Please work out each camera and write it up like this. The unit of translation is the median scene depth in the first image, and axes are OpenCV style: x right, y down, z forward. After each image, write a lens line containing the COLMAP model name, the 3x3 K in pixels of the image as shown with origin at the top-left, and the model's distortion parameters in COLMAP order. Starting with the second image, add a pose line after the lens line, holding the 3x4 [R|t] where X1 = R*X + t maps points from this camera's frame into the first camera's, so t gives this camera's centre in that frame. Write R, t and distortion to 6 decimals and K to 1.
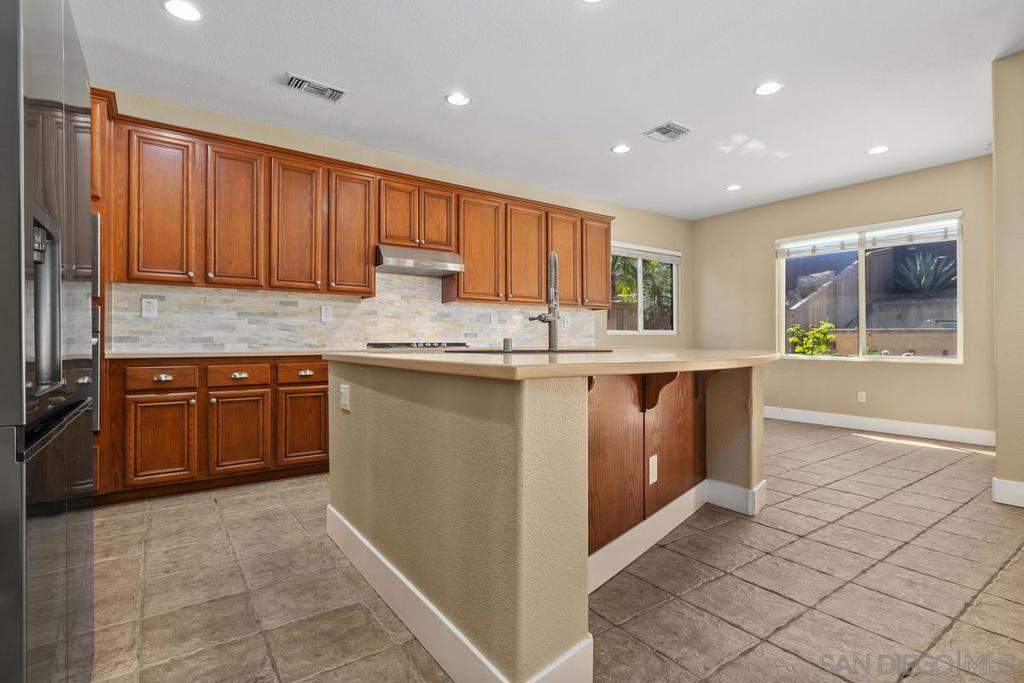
lens RADIAL K [[484.6, 0, 519.8], [0, 484.6, 338.2], [0, 0, 1]] dist [-0.007564, 0.002226]
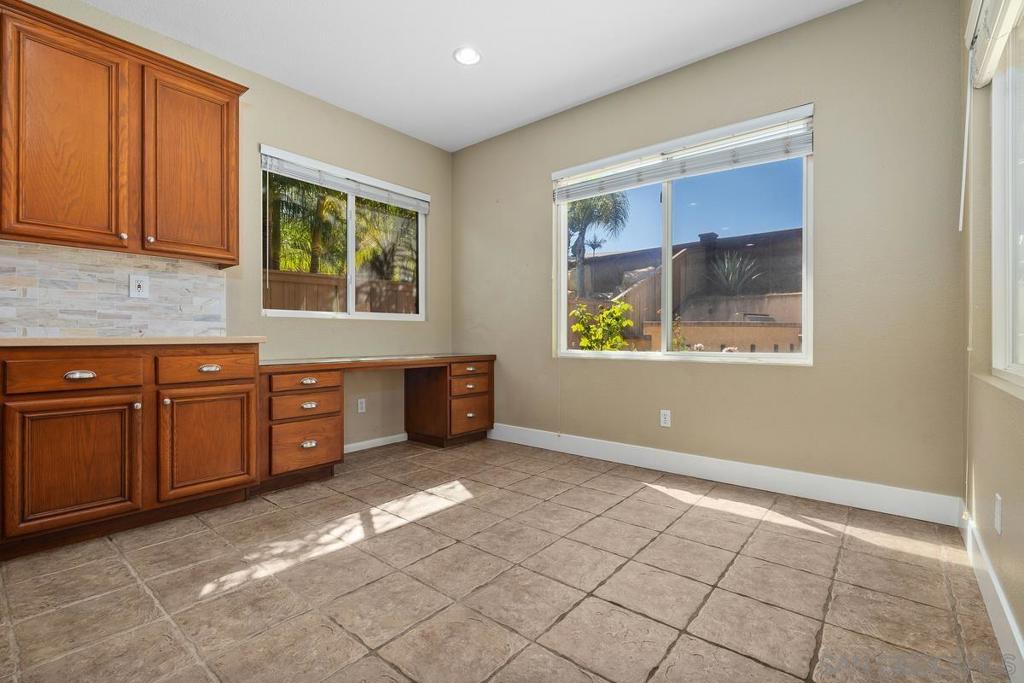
lens RADIAL K [[461.8, 0, 509.7], [0, 461.8, 338.4], [0, 0, 1]] dist [-0.003924, 0.001478]
pose [[0.966452, 0.001649, 0.256843, 0.327626], [-0.004084, 0.999952, 0.008948, 0.012401], [-0.256816, -0.009697, 0.966412, 0.432983]]
